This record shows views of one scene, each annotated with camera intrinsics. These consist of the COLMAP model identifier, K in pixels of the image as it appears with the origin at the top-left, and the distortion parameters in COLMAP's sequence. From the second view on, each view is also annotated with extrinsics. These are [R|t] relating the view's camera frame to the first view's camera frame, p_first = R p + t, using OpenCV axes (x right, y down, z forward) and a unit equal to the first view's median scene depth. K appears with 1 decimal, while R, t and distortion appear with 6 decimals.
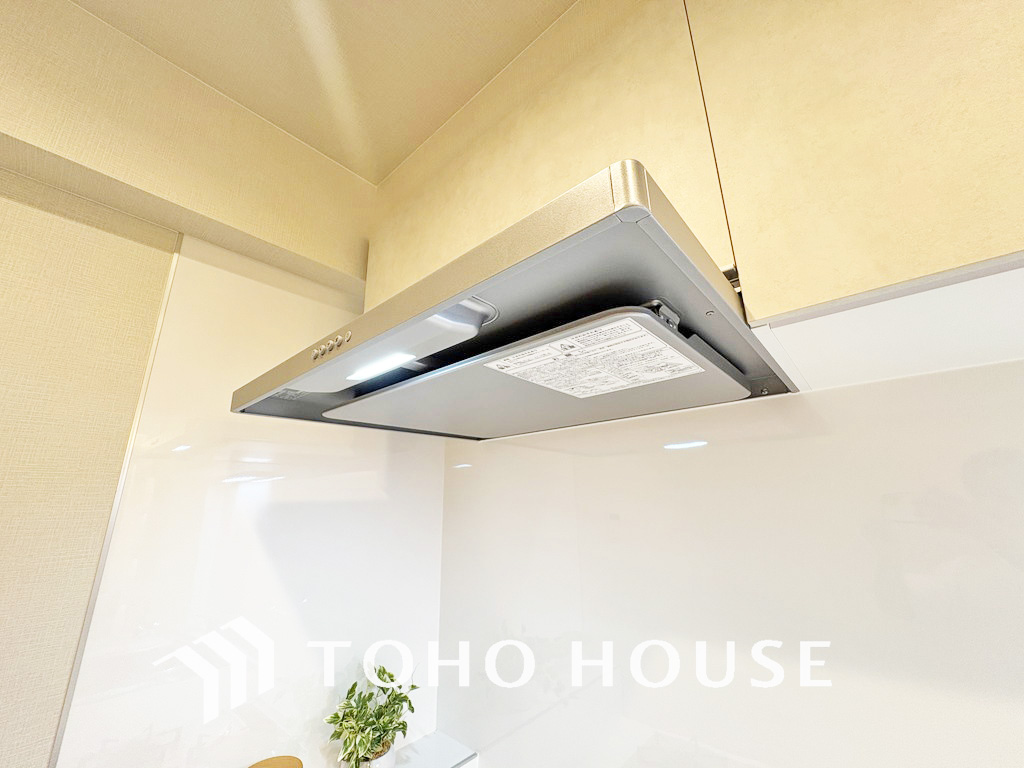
lens RADIAL K [[407.5, 0, 513.3], [0, 407.5, 390.9], [0, 0, 1]] dist [-0.000862, 0.000635]
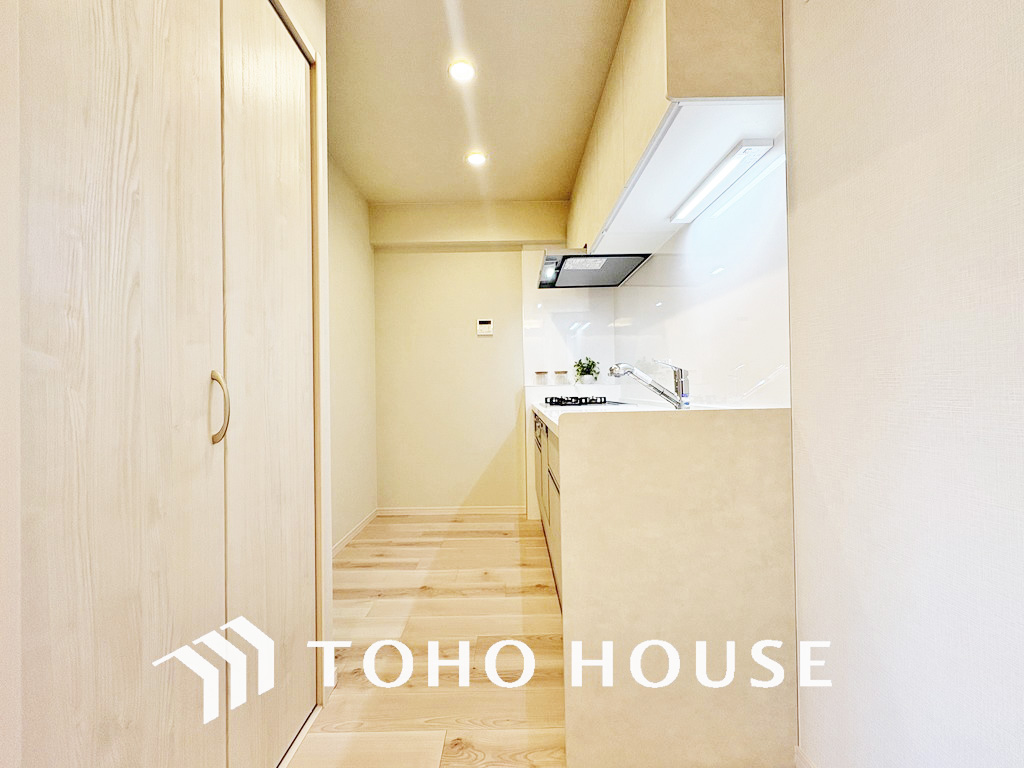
lens RADIAL K [[407.5, 0, 510.8], [0, 407.5, 386.1], [0, 0, 1]] dist [-0.000862, 0.000635]
pose [[0.651290, 0.005765, -0.758807, 2.044157], [0.212876, 0.958429, 0.189995, 0.137425], [0.728358, -0.285274, 0.622987, -1.860599]]
